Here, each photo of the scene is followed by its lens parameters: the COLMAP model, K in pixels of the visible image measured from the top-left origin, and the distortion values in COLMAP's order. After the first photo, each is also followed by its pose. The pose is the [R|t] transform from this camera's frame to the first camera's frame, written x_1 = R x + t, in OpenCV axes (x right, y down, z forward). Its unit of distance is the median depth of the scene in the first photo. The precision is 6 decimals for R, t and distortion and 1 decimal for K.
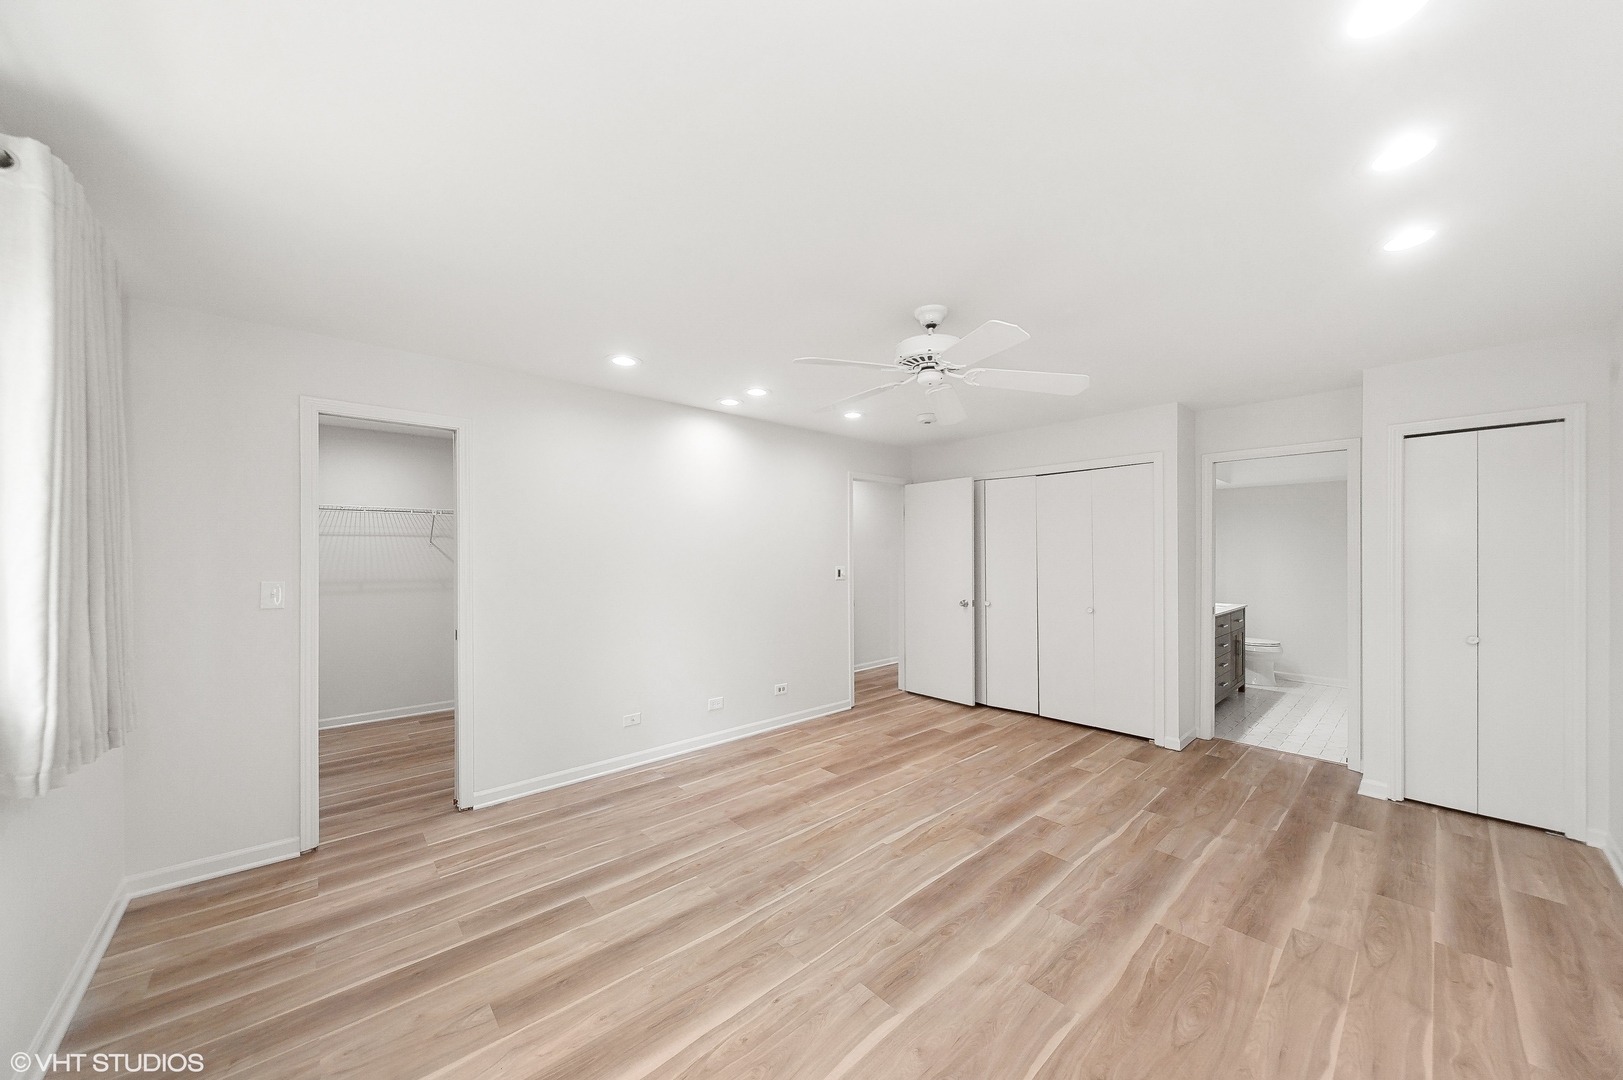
lens RADIAL K [[553.7, 0, 810.0], [0, 553.7, 552.2], [0, 0, 1]] dist [-0.000276, -0.000040]
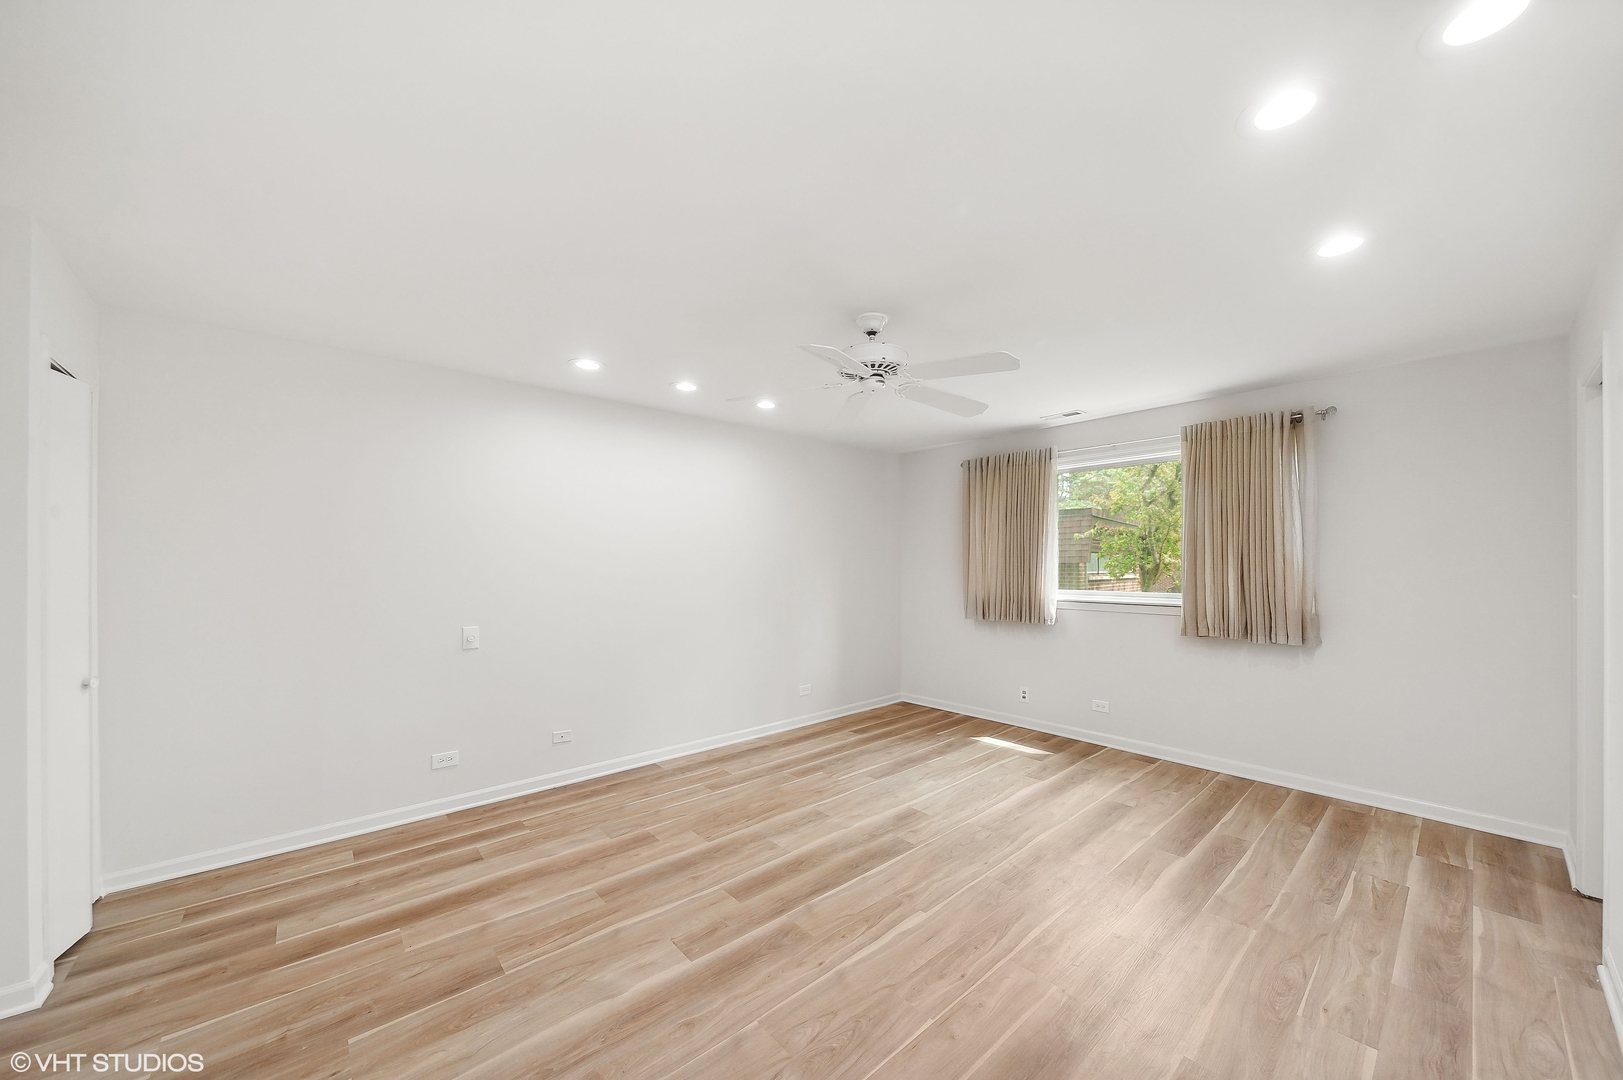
lens RADIAL K [[590.4, 0, 812.4], [0, 590.4, 550.1], [0, 0, 1]] dist [0.000108, 0.000043]
pose [[-0.999982, 0.003830, 0.004553, 0.314653], [0.003702, 0.999605, -0.027875, 0.019726], [-0.004658, -0.027857, -0.999601, 2.031408]]
